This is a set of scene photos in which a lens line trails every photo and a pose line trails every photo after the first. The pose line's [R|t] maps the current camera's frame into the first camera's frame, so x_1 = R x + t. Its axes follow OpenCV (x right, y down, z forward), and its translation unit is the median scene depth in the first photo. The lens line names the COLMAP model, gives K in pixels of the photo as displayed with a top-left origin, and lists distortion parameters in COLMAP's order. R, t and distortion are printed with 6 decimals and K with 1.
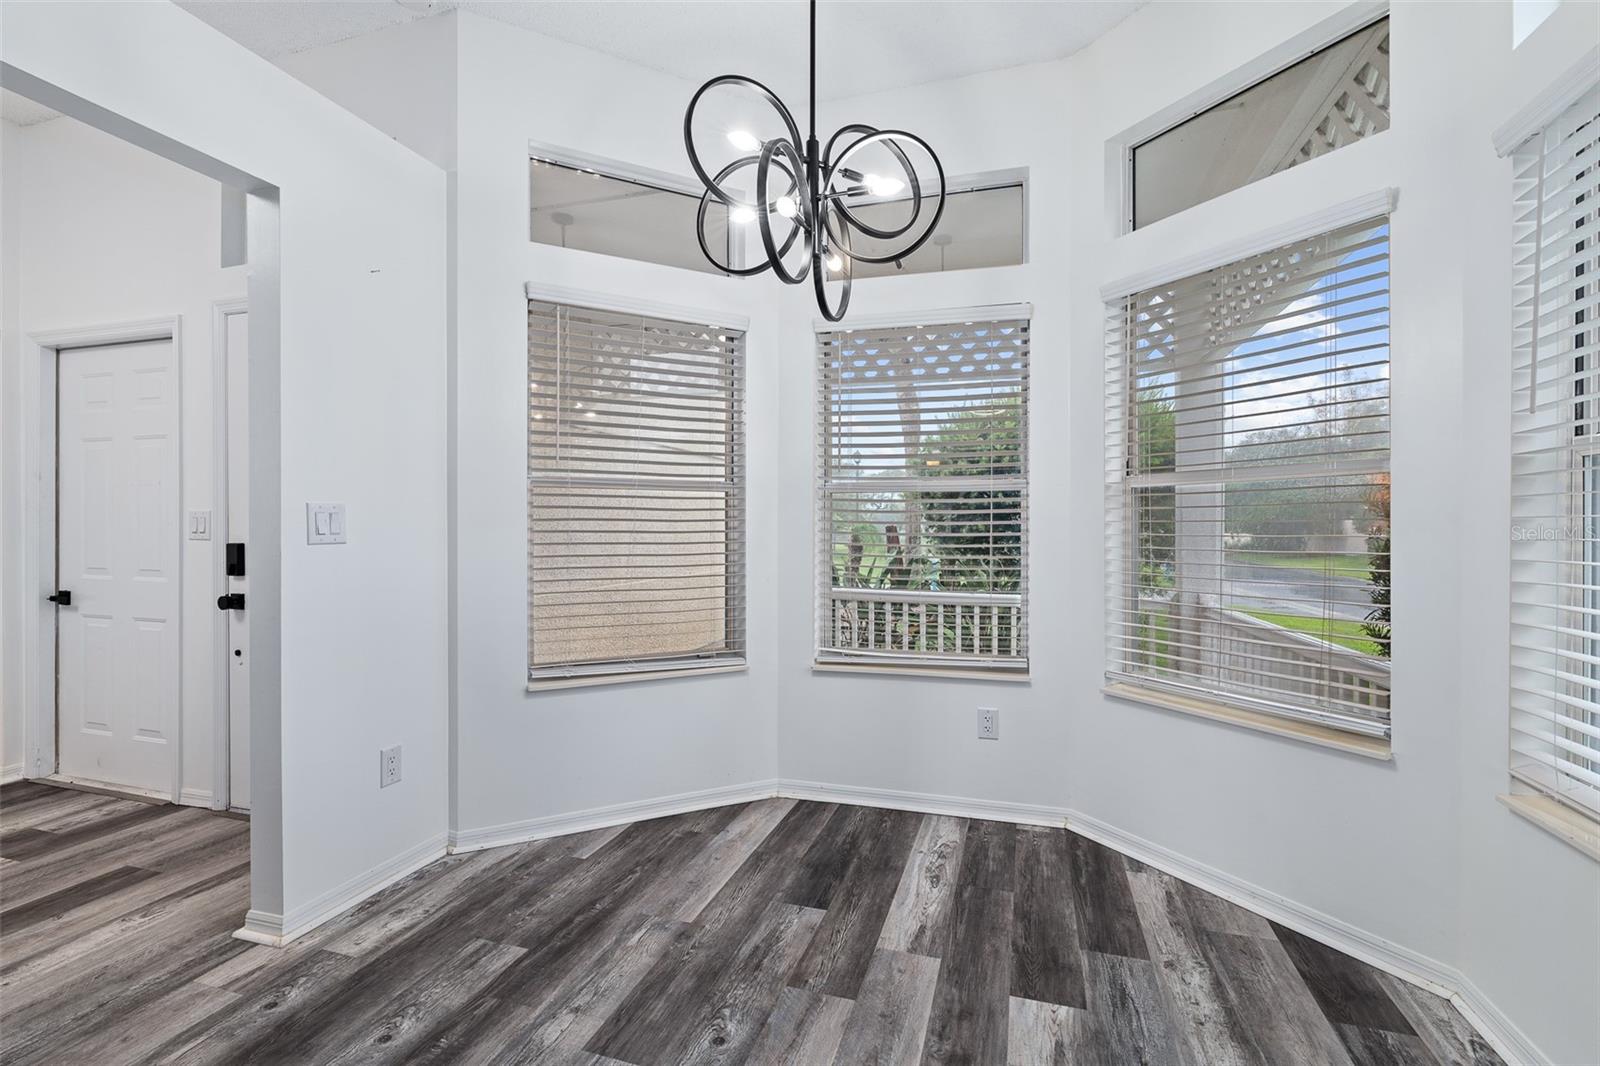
lens RADIAL K [[724.5, 0, 800.3], [0, 724.5, 528.1], [0, 0, 1]] dist [-0.007492, 0.002841]
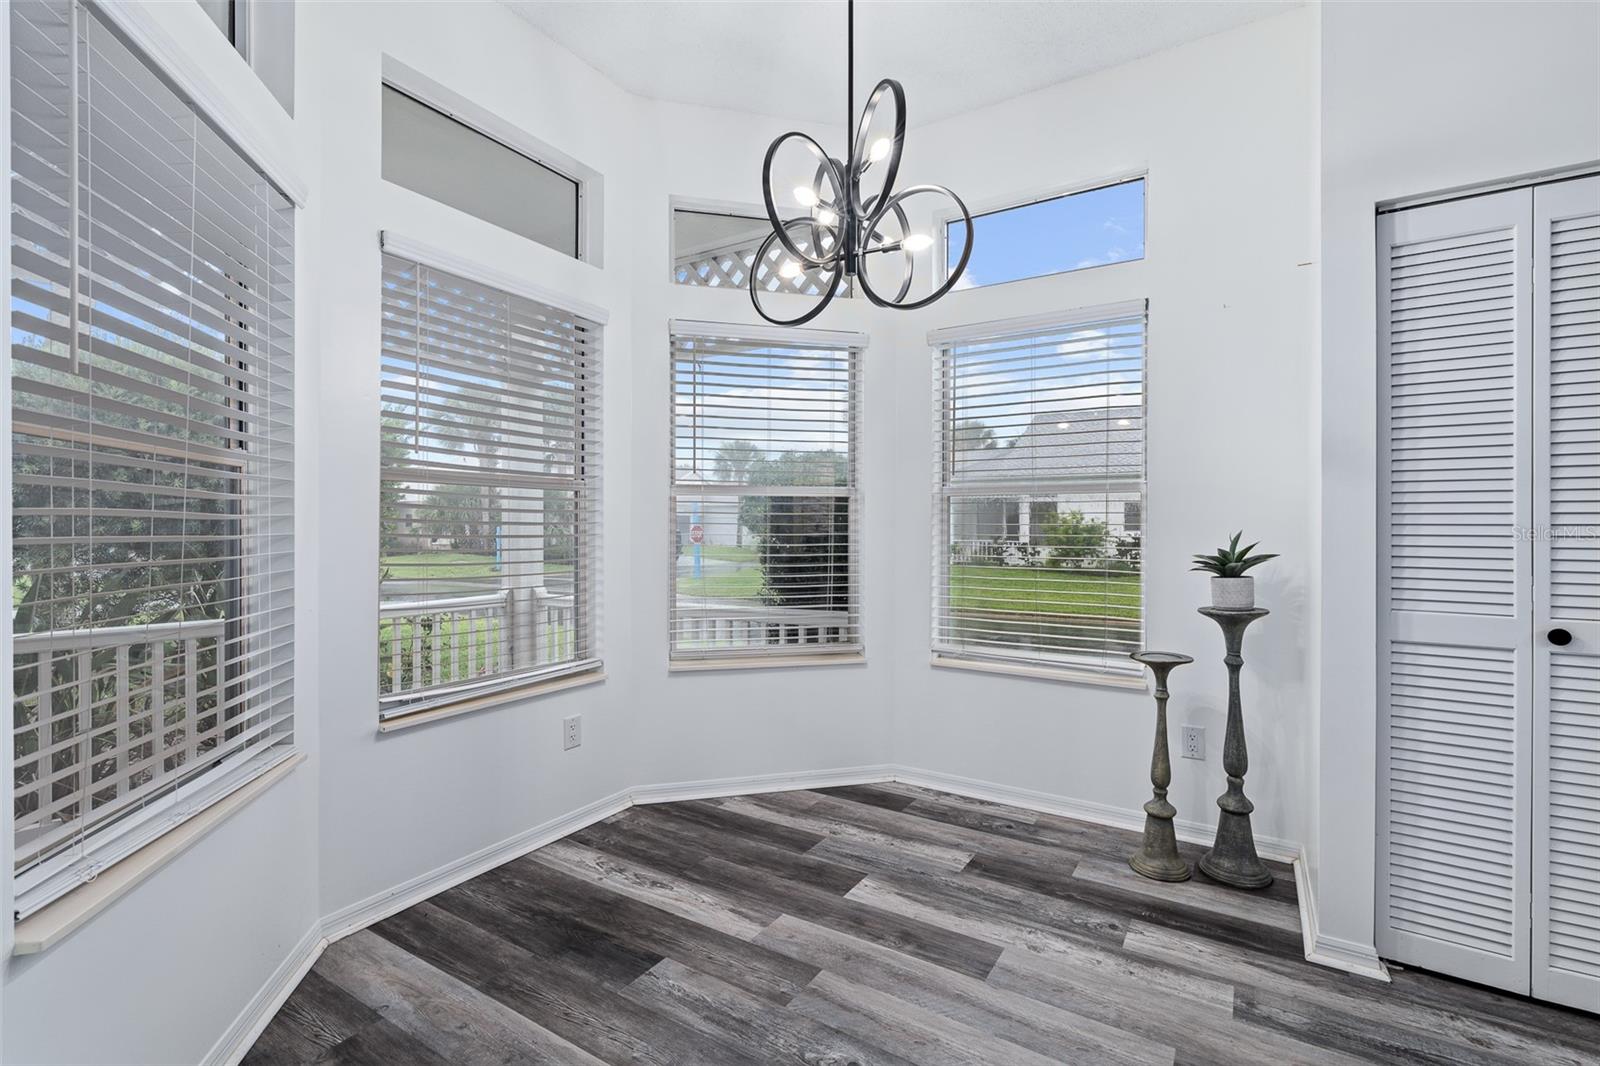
lens RADIAL K [[724.5, 0, 795.1], [0, 724.5, 531.2], [0, 0, 1]] dist [-0.007492, 0.002841]
pose [[0.259276, -0.006969, 0.965778, -0.745100], [0.002719, 0.999975, 0.006486, -0.002185], [-0.965800, 0.000944, 0.259288, 0.587887]]
